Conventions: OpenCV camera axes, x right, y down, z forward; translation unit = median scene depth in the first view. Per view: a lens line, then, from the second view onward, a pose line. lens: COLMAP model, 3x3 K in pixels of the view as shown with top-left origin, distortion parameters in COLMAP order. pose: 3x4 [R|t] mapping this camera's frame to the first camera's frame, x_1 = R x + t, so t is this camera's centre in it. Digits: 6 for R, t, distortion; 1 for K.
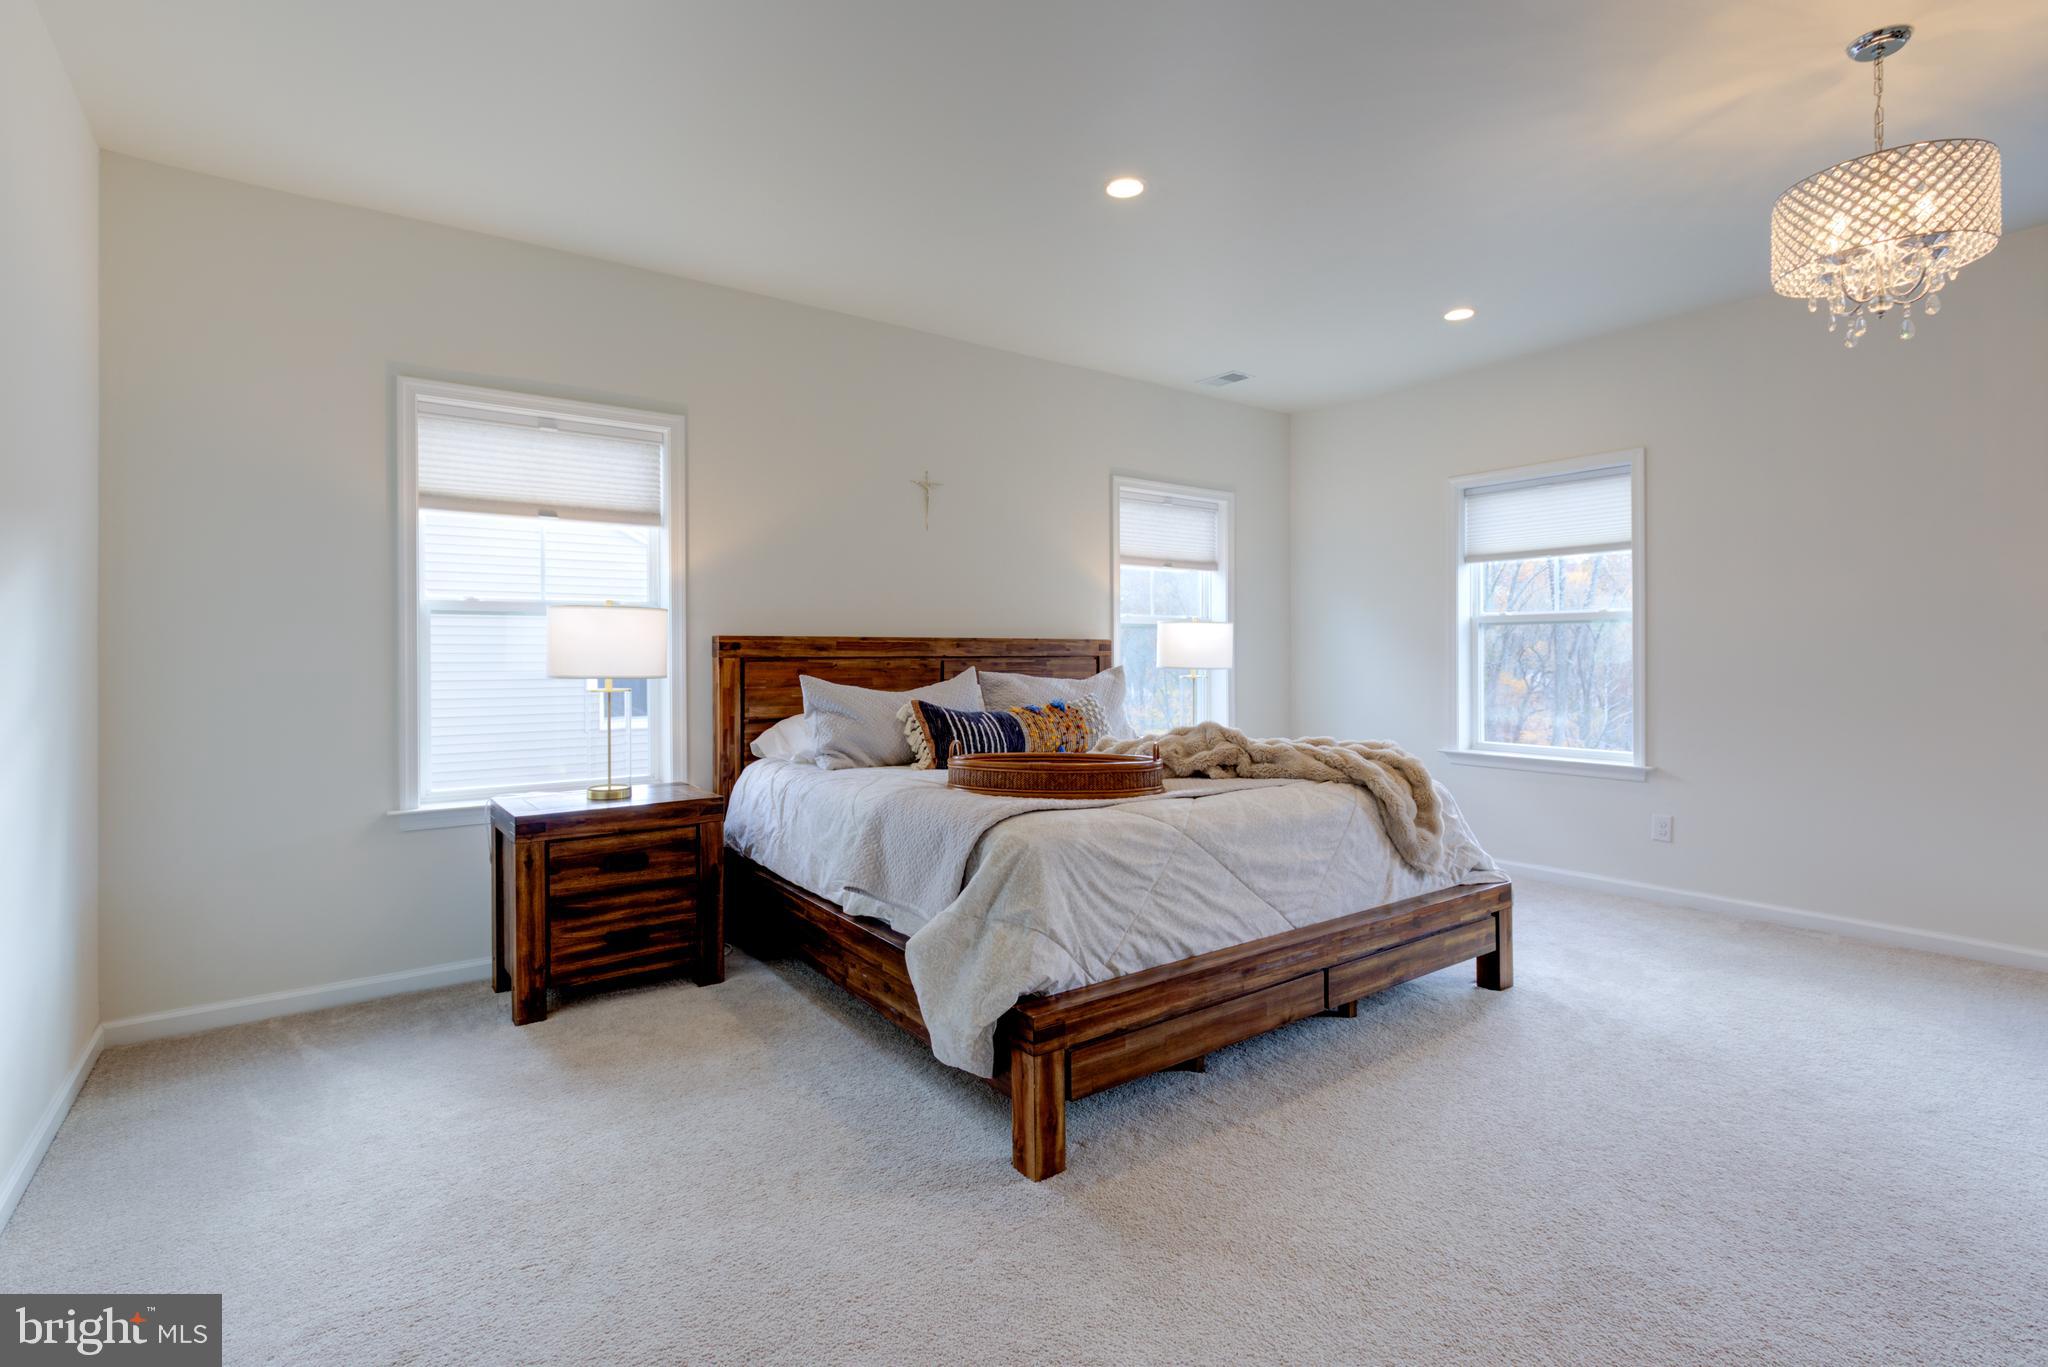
lens RADIAL K [[966.4, 0, 996.9], [0, 966.4, 655.7], [0, 0, 1]] dist [-0.006086, 0.003788]
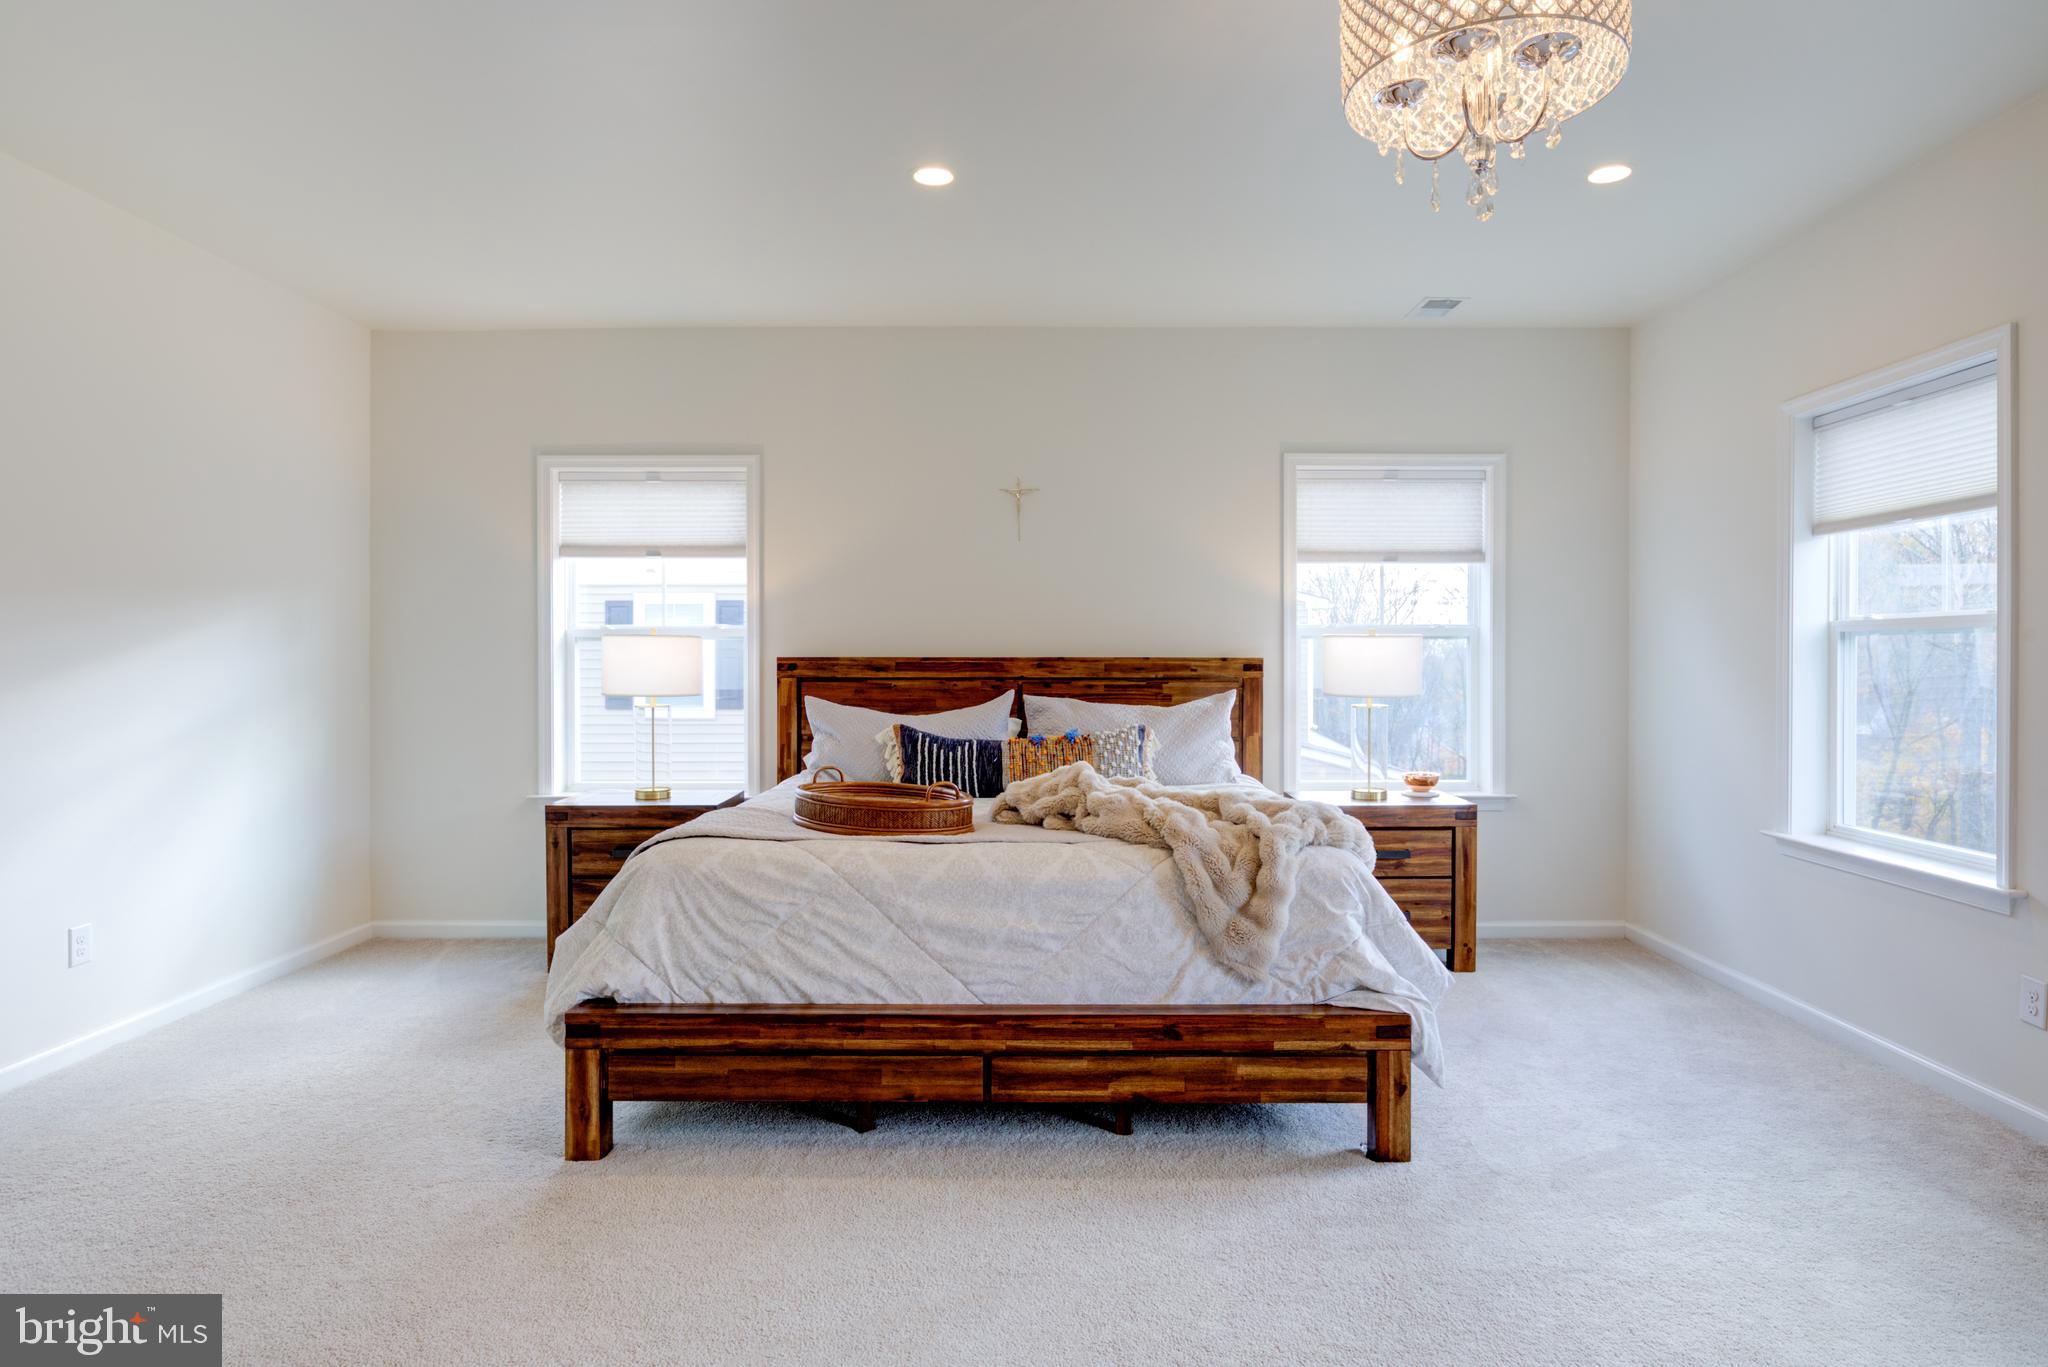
lens RADIAL K [[1139.9, 0, 1025.3], [0, 1139.9, 675.8], [0, 0, 1]] dist [-0.017577, -0.000290]
pose [[0.804909, 0.012469, -0.593267, 0.759484], [-0.003549, 0.999862, 0.016199, -0.023892], [0.593388, -0.010933, 0.804842, 0.161831]]
